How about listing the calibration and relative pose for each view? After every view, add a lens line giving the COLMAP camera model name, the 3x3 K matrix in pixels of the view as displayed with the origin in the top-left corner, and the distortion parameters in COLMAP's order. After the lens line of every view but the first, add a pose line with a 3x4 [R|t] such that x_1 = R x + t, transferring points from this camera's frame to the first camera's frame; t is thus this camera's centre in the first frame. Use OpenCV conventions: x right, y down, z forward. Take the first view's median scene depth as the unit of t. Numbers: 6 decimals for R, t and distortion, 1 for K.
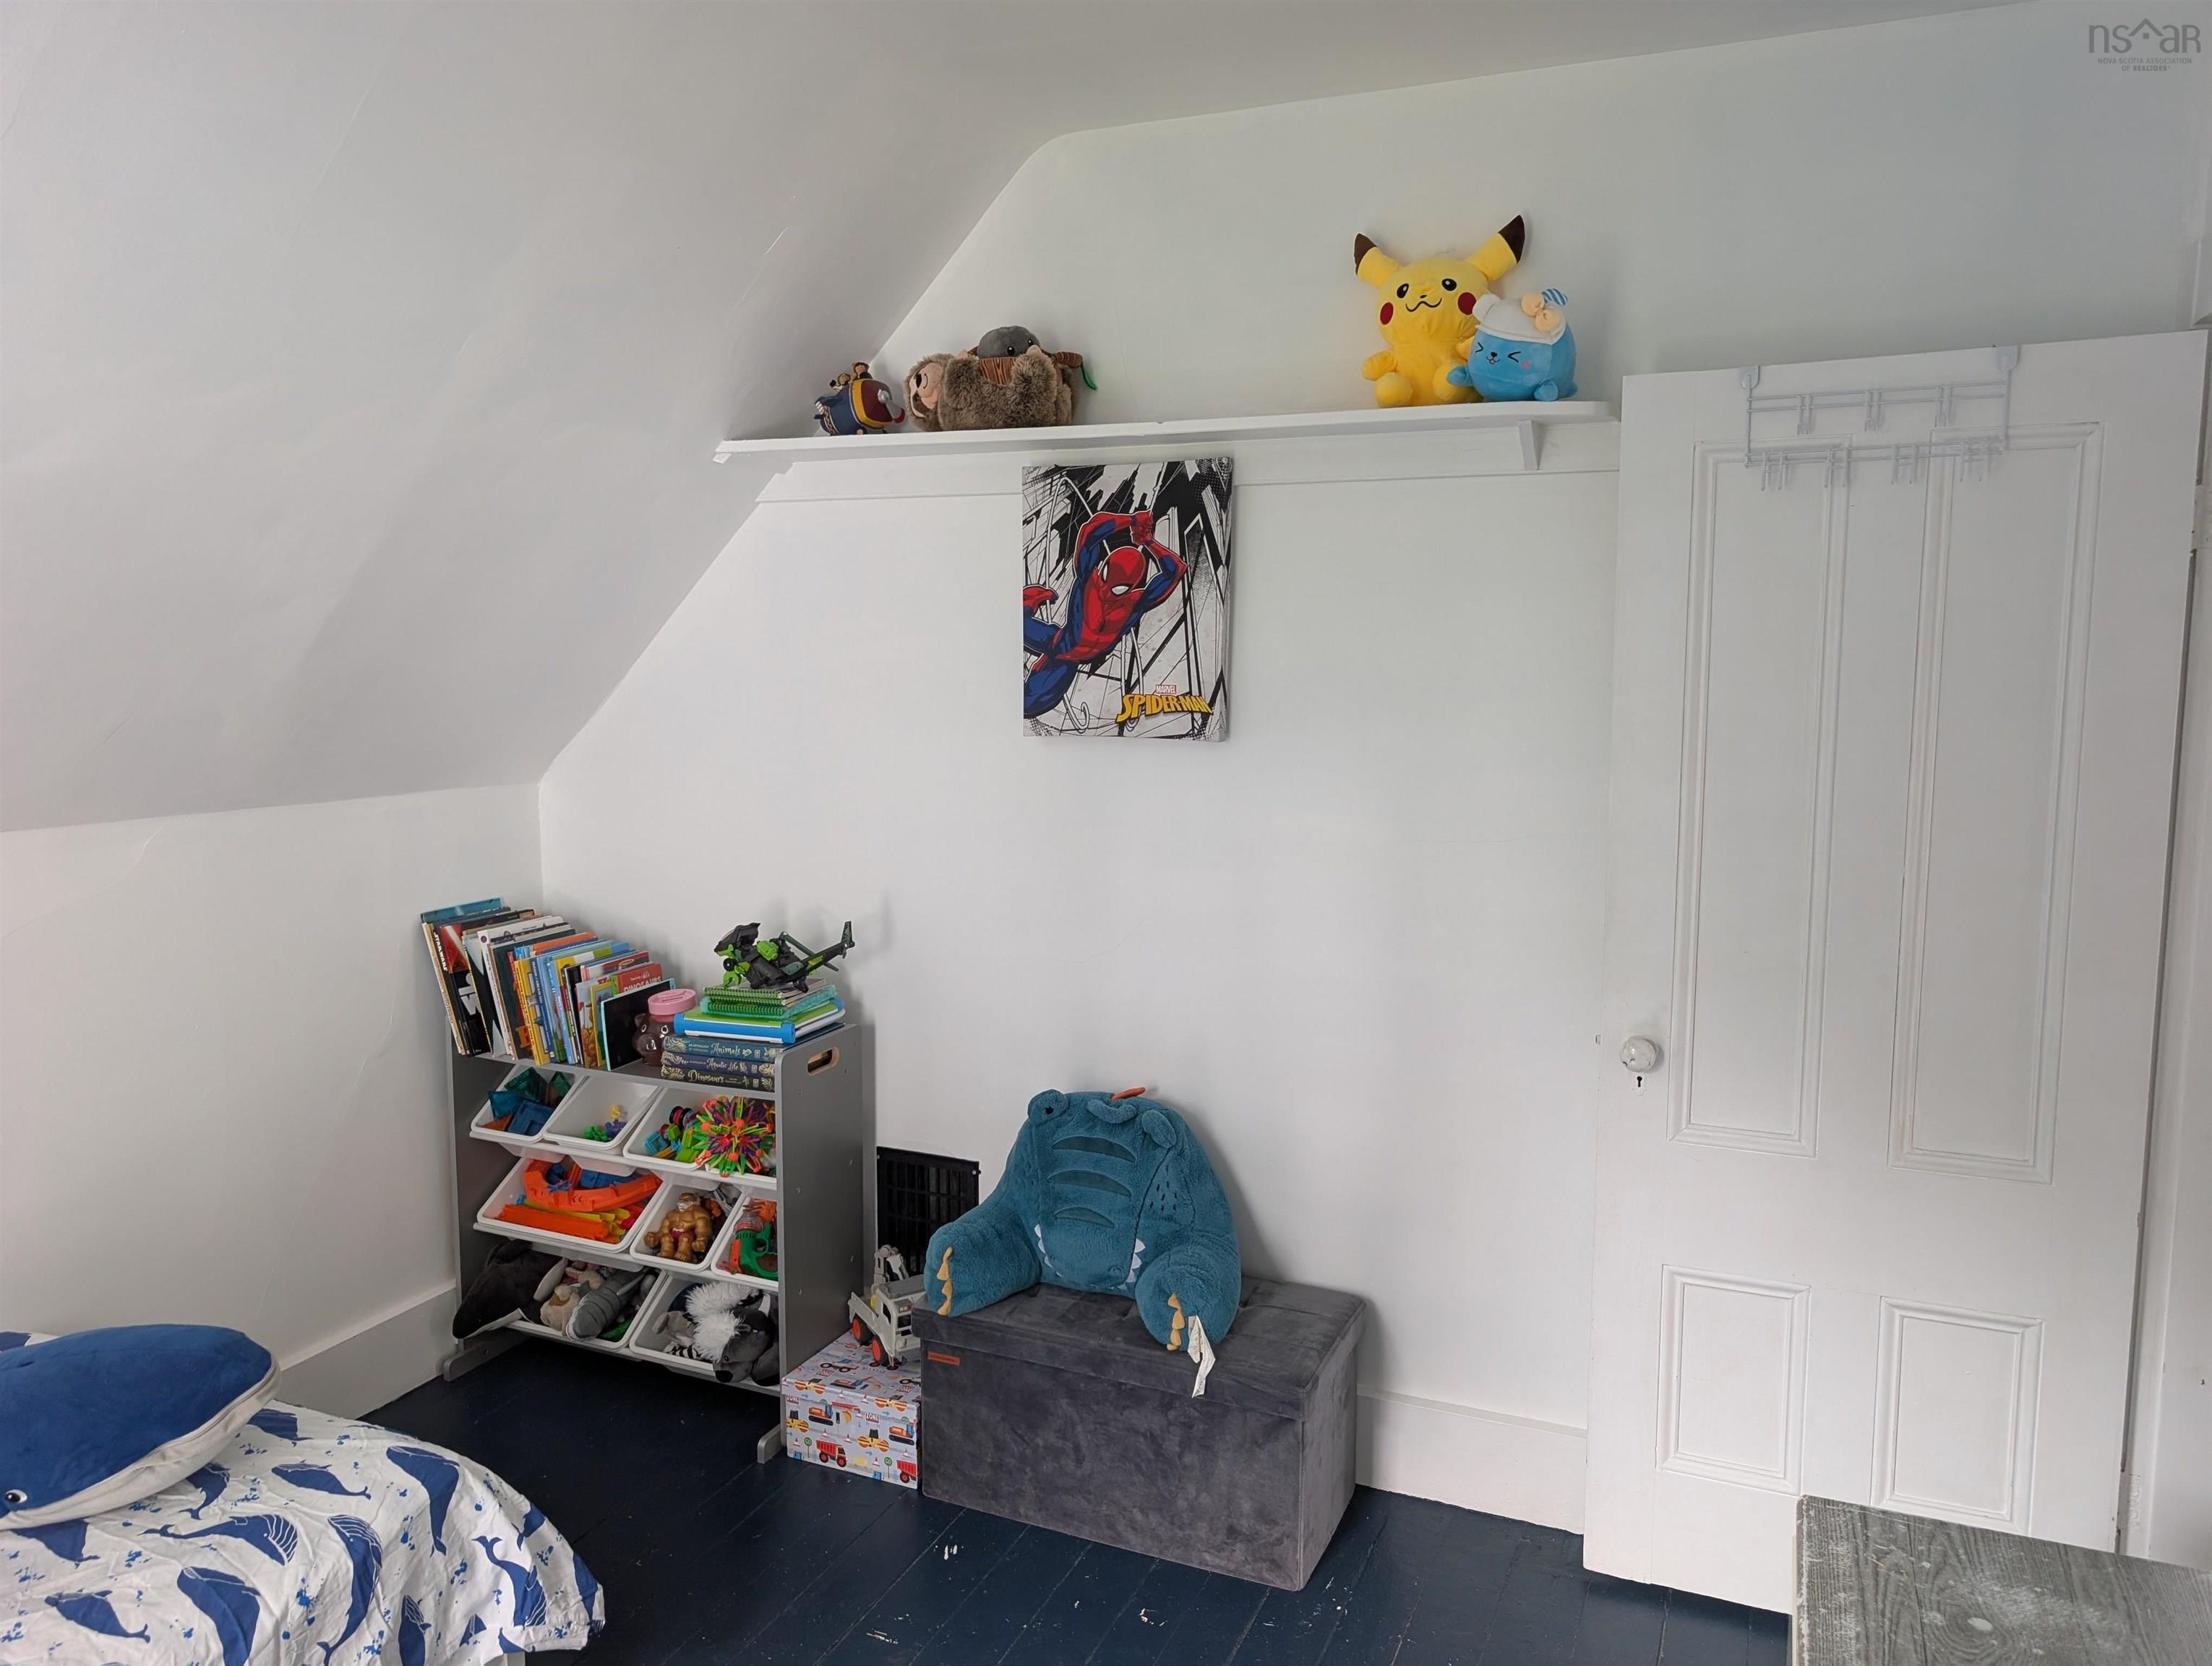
lens RADIAL K [[1574.0, 0, 1106.0], [0, 1574.0, 833.0], [0, 0, 1]] dist [-0.000652, -0.001171]
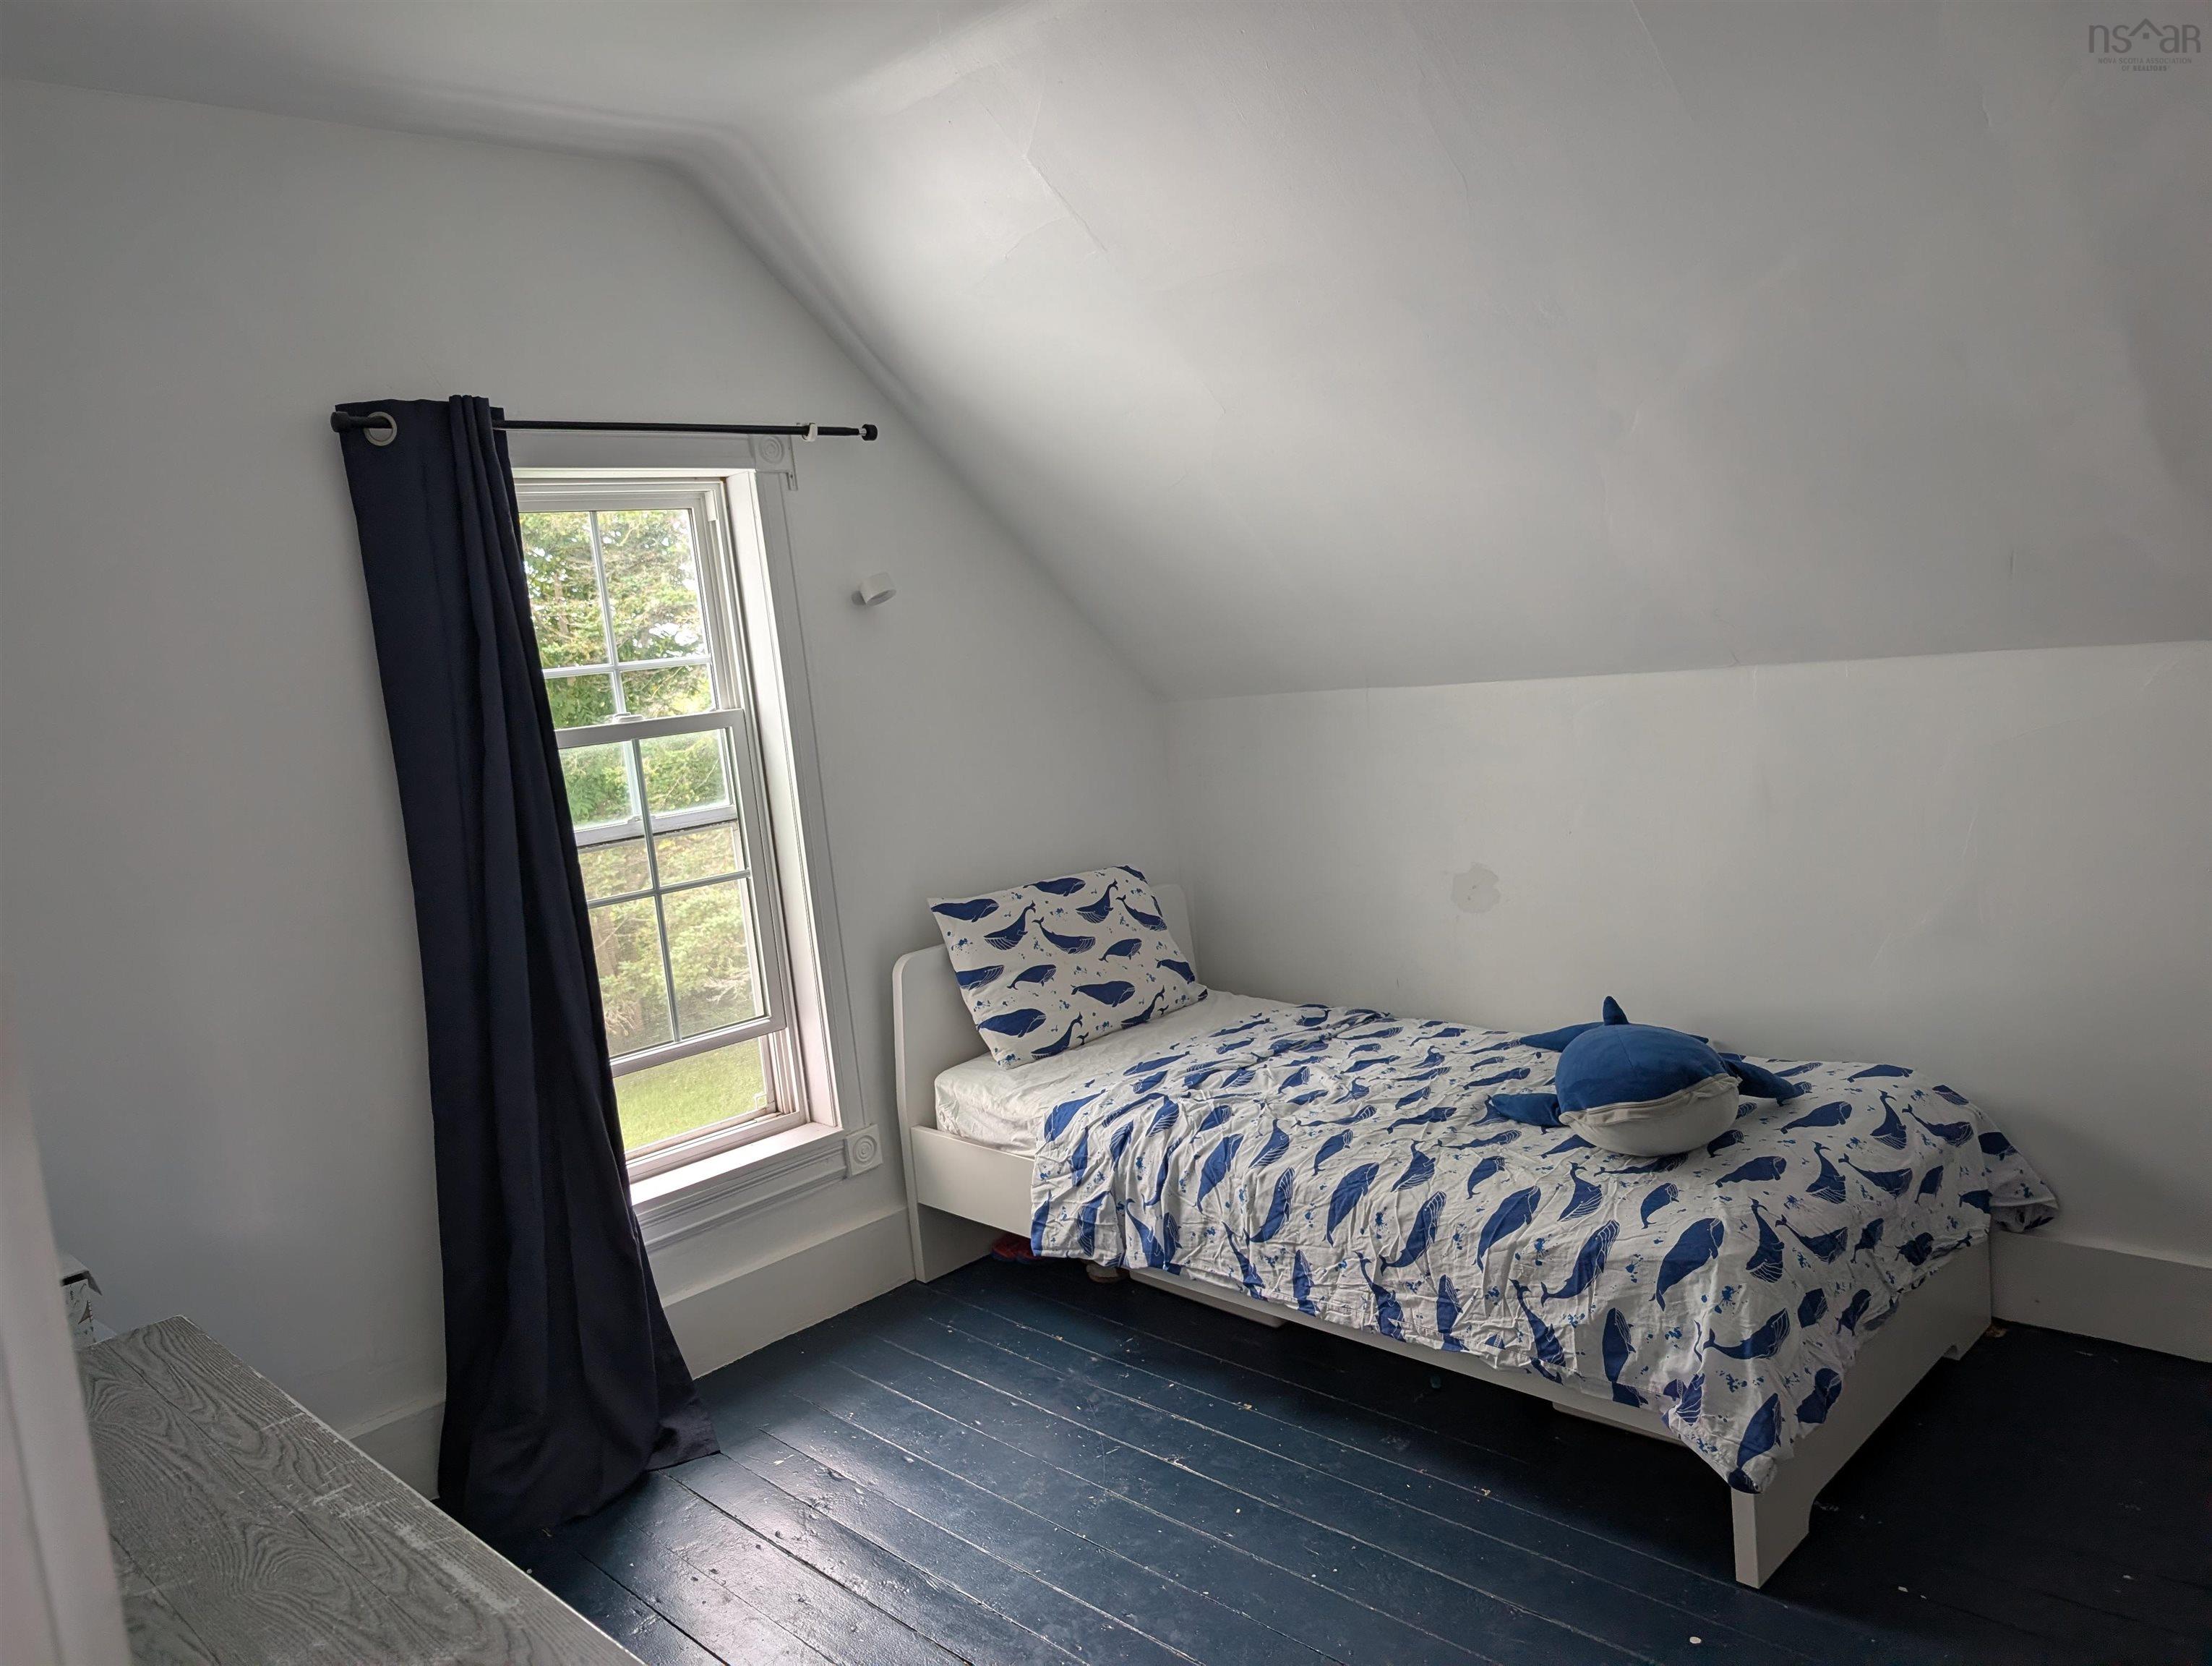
lens RADIAL K [[1574.0, 0, 1106.0], [0, 1574.0, 833.0], [0, 0, 1]] dist [-0.000652, -0.001171]
pose [[-0.375293, 0.155204, -0.913820, 0.758555], [0.005350, 0.986228, 0.165305, -0.077136], [0.926891, 0.057149, -0.370955, 1.083387]]
